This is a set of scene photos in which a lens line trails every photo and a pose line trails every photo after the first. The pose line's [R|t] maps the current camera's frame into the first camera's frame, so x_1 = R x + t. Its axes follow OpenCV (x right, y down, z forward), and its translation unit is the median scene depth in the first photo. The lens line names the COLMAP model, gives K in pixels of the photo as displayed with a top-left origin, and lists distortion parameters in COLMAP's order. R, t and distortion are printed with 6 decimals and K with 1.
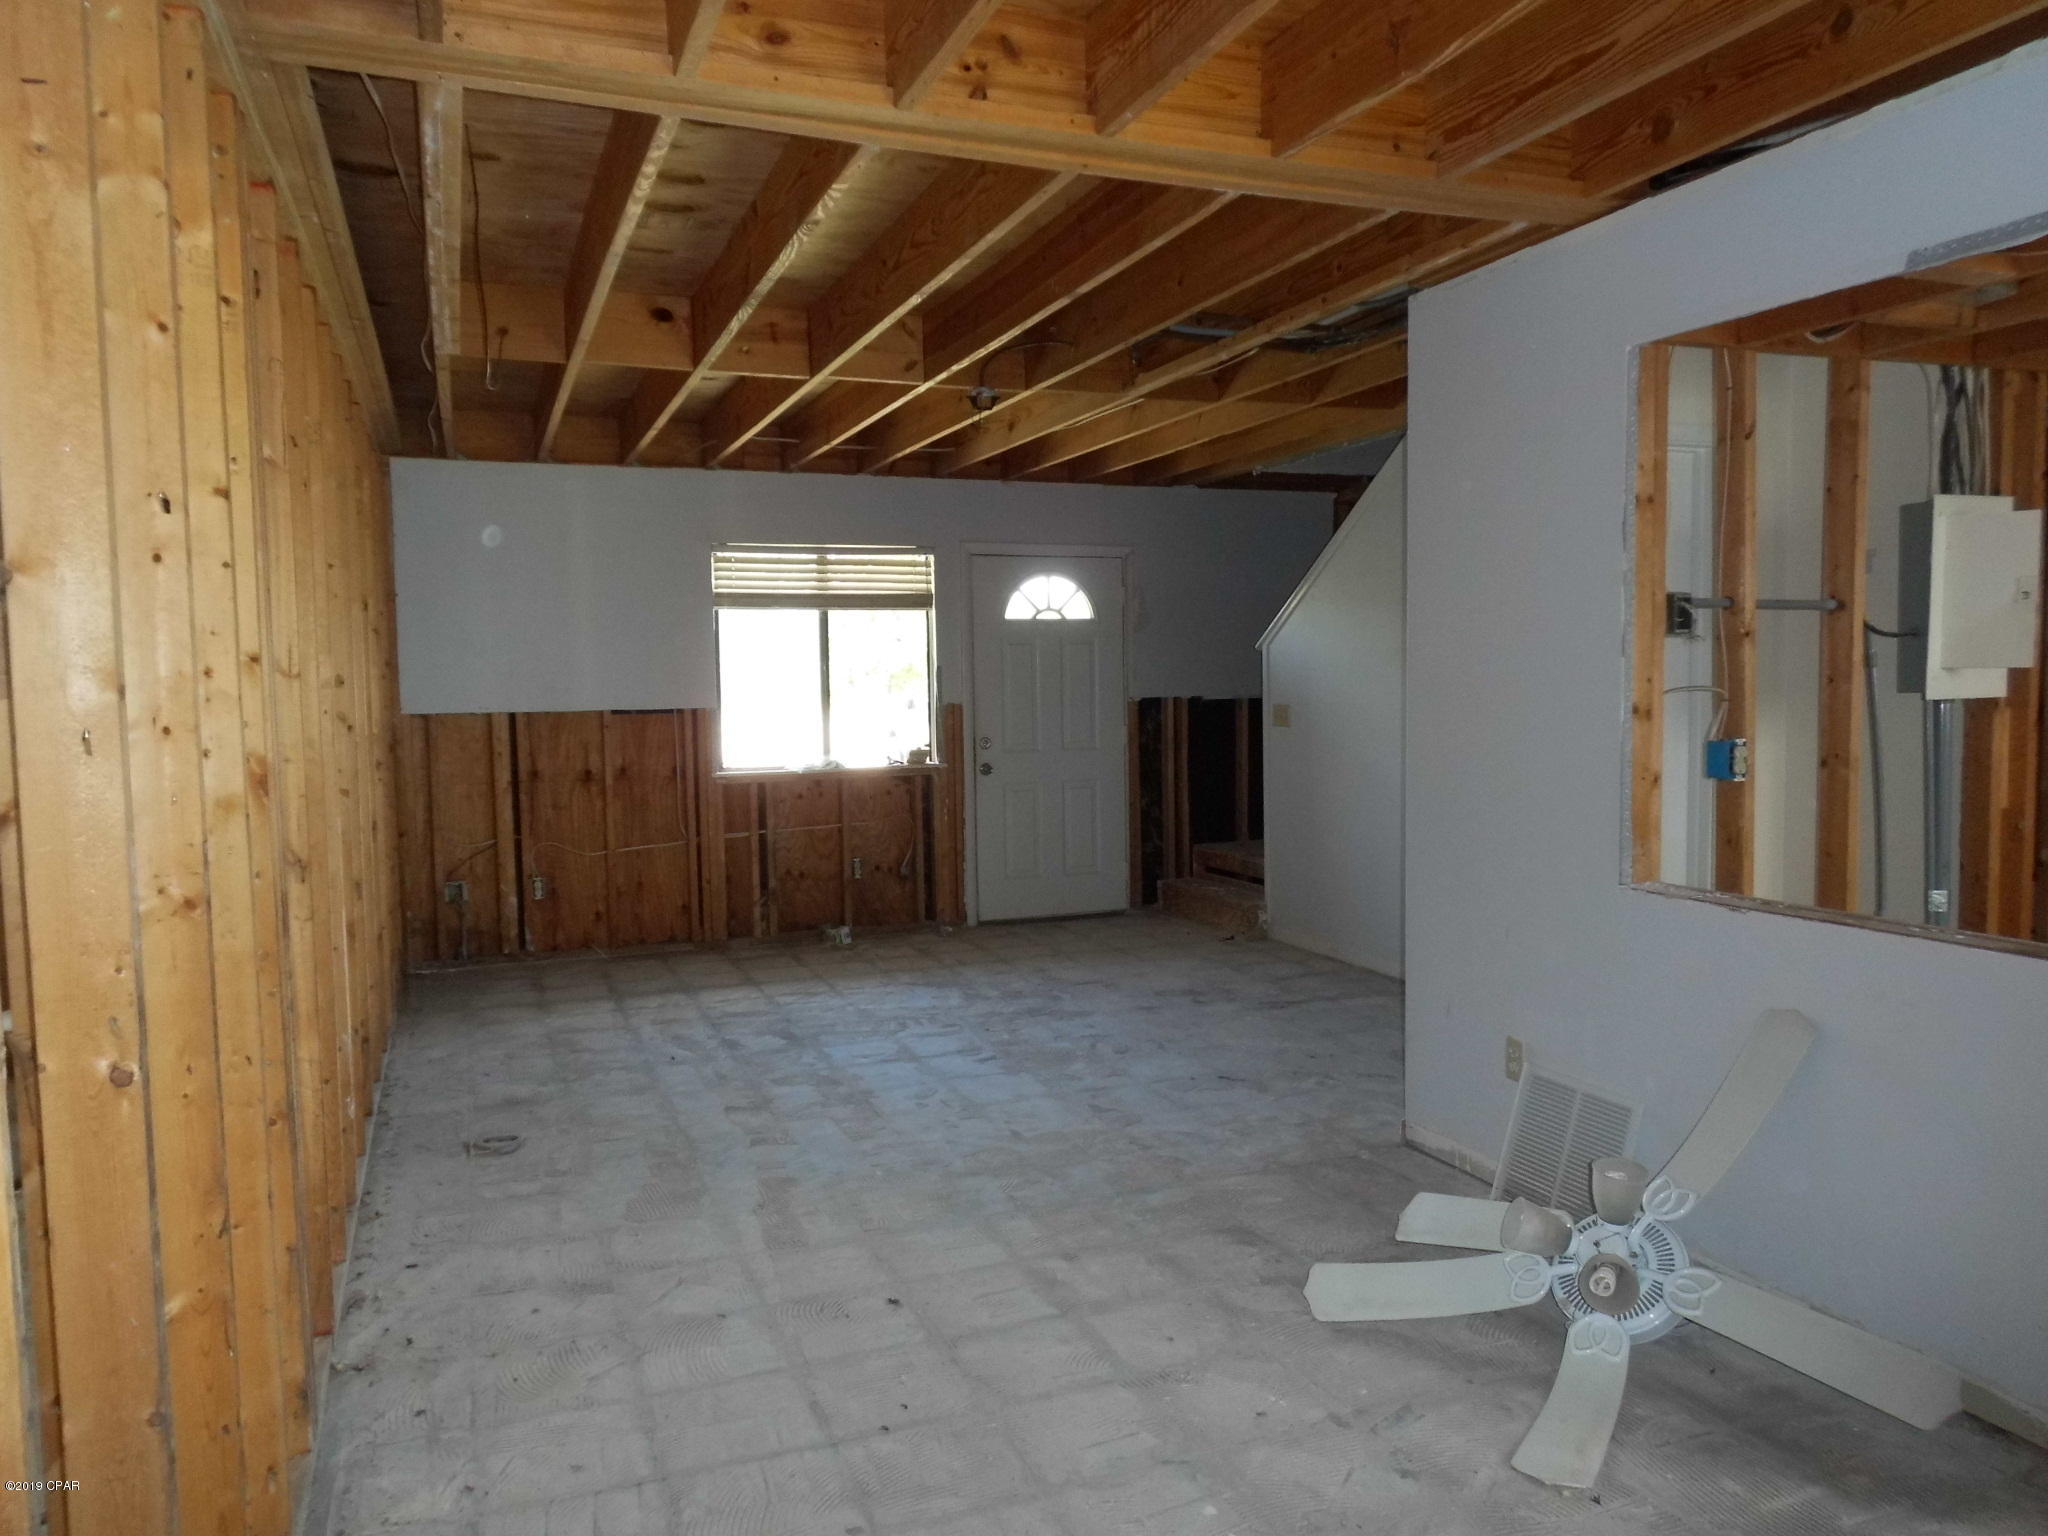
lens RADIAL K [[1429.6, 0, 1022.1], [0, 1429.6, 761.2], [0, 0, 1]] dist [-0.011545, 0.006166]
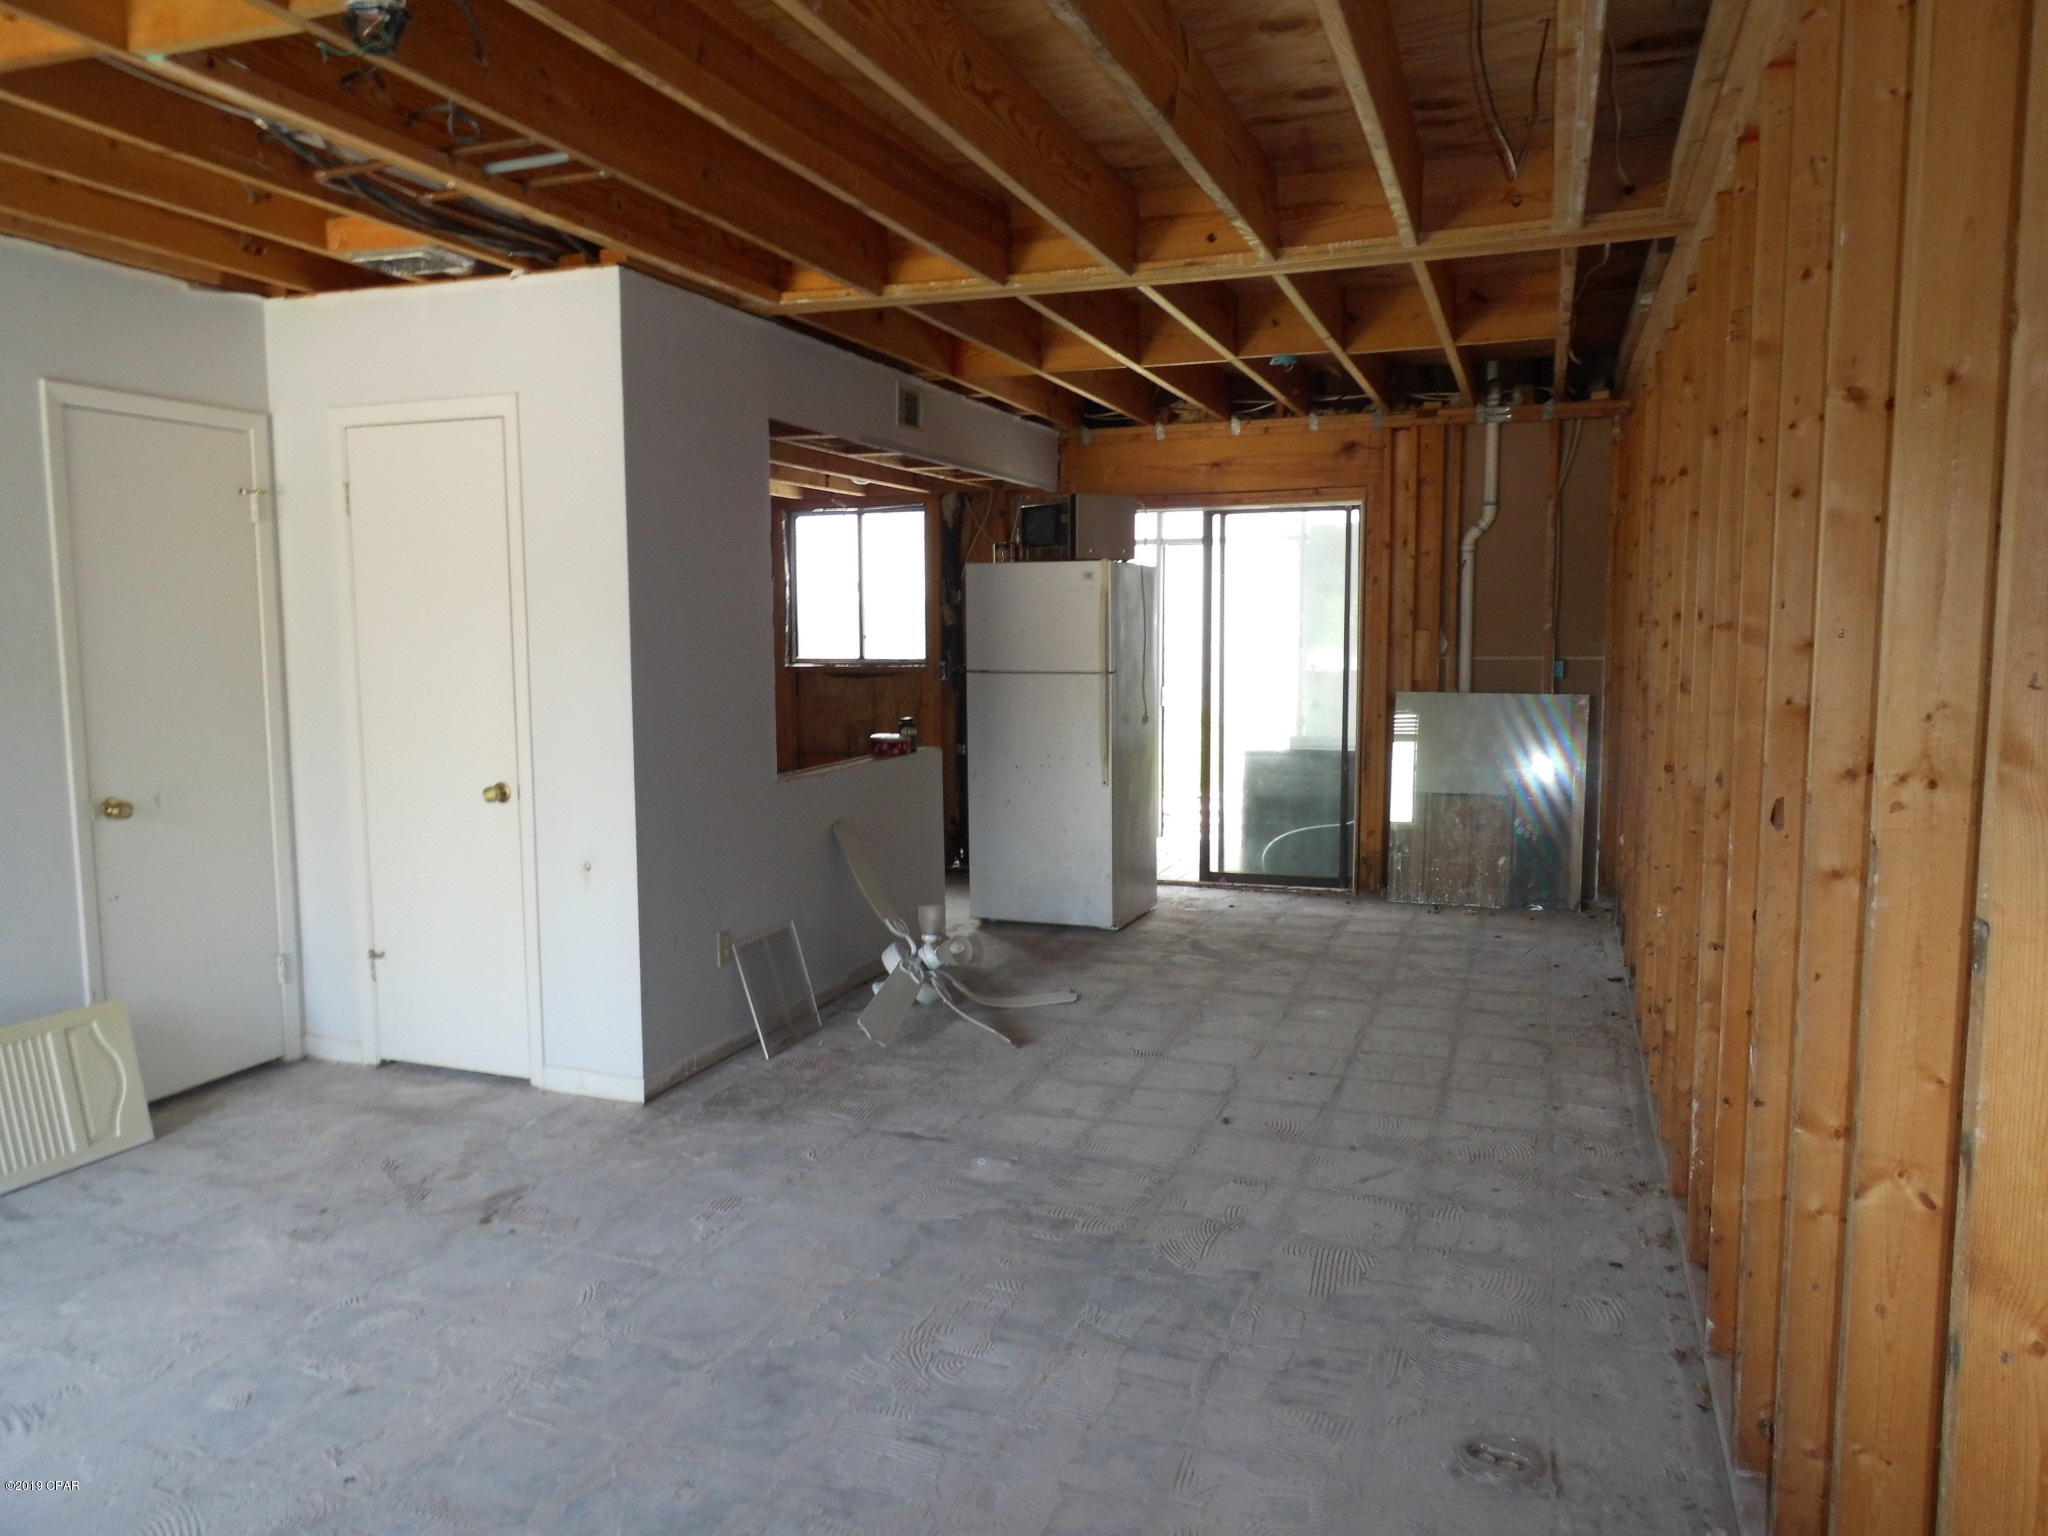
lens RADIAL K [[1429.6, 0, 1022.0], [0, 1429.6, 774.4], [0, 0, 1]] dist [-0.011545, 0.006166]
pose [[-0.747400, -0.050224, 0.662473, -0.809120], [0.060787, 0.987787, 0.143466, -0.127823], [-0.661588, 0.147496, -0.735219, 2.073038]]
